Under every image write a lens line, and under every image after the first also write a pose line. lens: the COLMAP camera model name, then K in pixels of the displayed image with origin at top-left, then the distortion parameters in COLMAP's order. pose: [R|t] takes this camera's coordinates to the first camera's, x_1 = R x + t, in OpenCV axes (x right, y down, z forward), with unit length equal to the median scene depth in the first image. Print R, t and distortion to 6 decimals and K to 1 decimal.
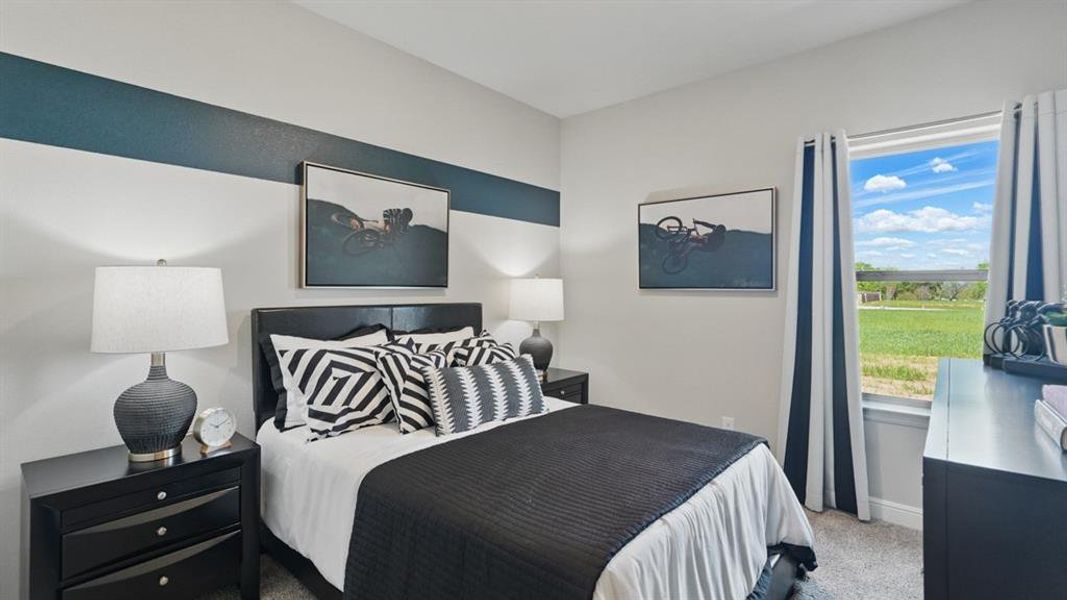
lens RADIAL K [[475.1, 0, 532.8], [0, 475.1, 292.2], [0, 0, 1]] dist [-0.023775, -0.000163]
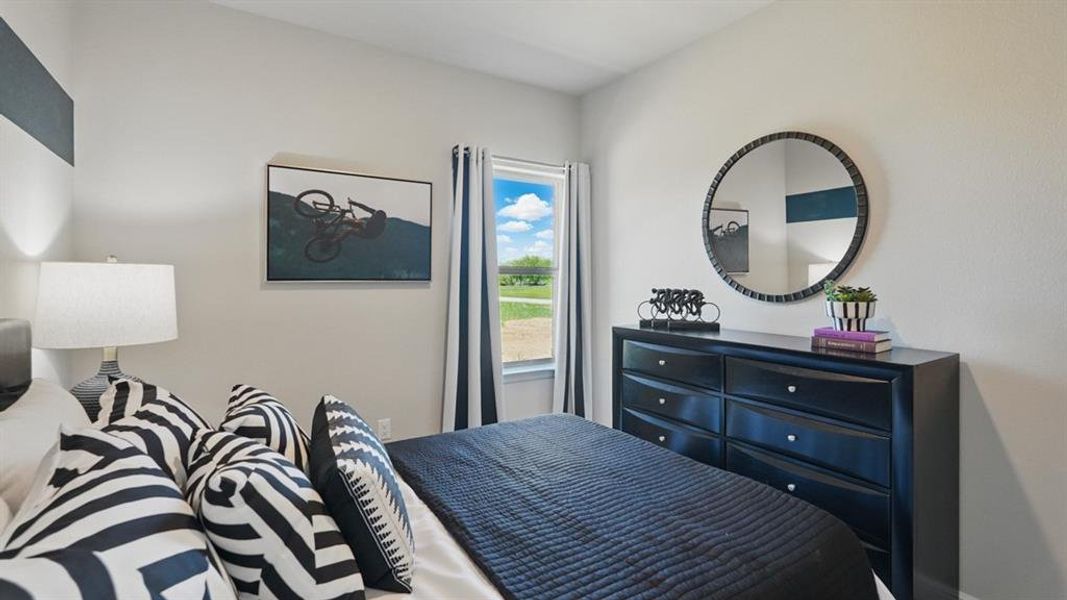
lens RADIAL K [[475.1, 0, 532.8], [0, 475.1, 292.2], [0, 0, 1]] dist [-0.023775, -0.000163]
pose [[0.270759, -0.036639, 0.961950, -0.389814], [0.001020, 0.999286, 0.037774, -0.018217], [-0.962647, -0.009247, 0.270603, 0.448439]]
